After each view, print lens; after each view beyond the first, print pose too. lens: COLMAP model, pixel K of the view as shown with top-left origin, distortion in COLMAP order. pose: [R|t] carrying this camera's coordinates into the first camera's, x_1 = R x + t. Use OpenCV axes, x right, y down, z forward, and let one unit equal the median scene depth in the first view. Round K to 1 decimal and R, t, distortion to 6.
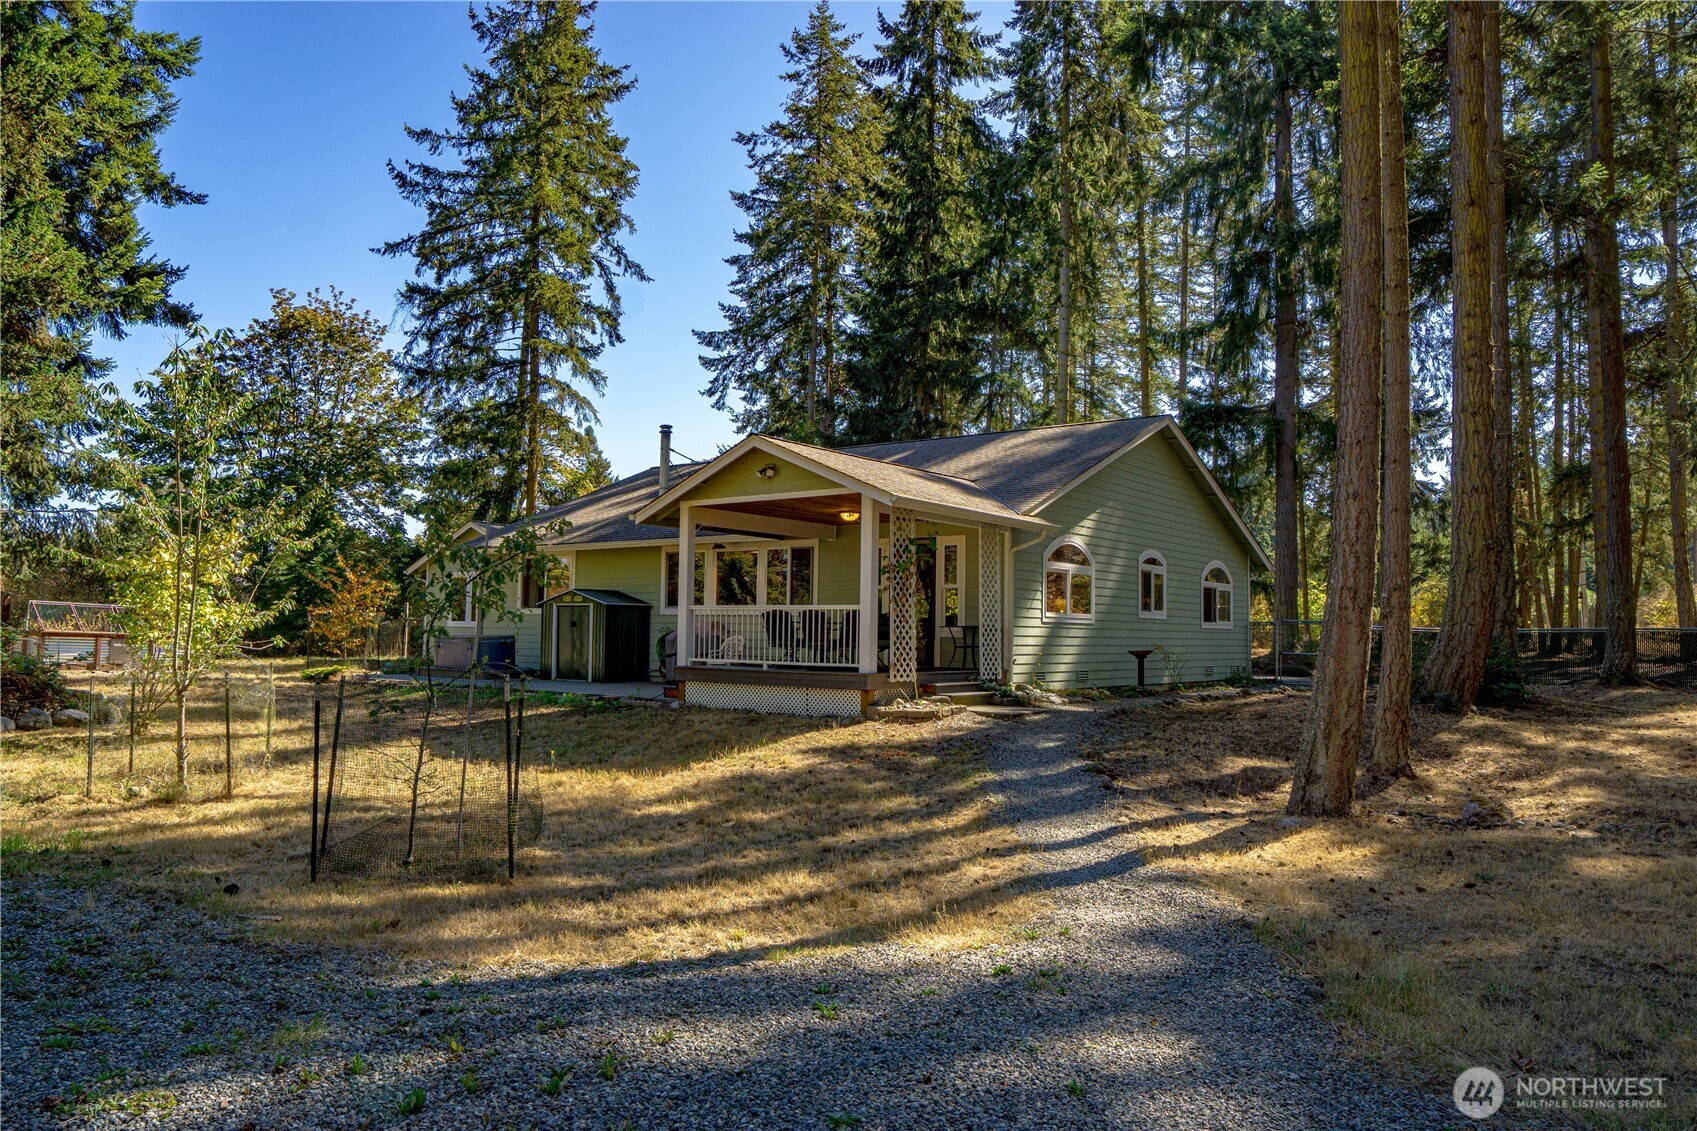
lens RADIAL K [[1208.4, 0, 835.6], [0, 1208.4, 557.4], [0, 0, 1]] dist [-0.071849, 0.034734]
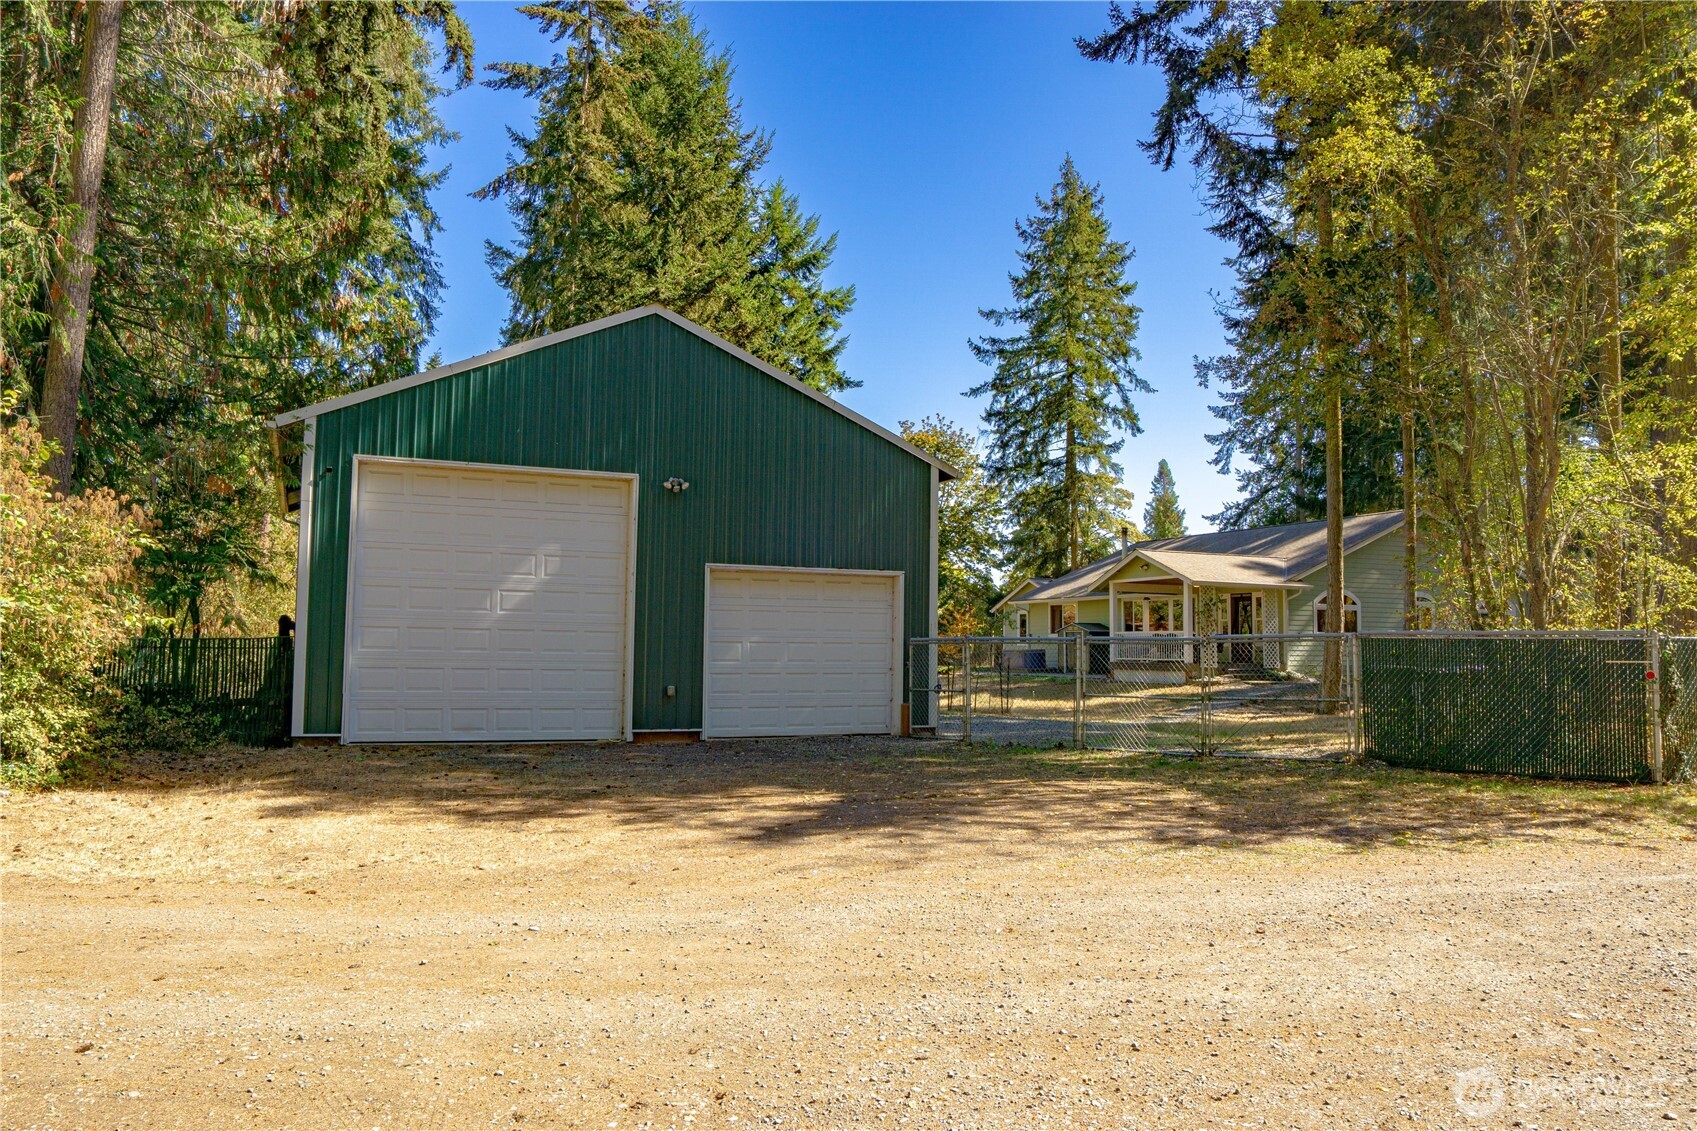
lens RADIAL K [[1208.4, 0, 843.1], [0, 1208.4, 566.3], [0, 0, 1]] dist [-0.071849, 0.034734]
pose [[0.885819, -0.038415, -0.462438, 0.157466], [0.033770, 0.999262, -0.018322, -0.018938], [0.462800, 0.000613, 0.886463, -0.379207]]
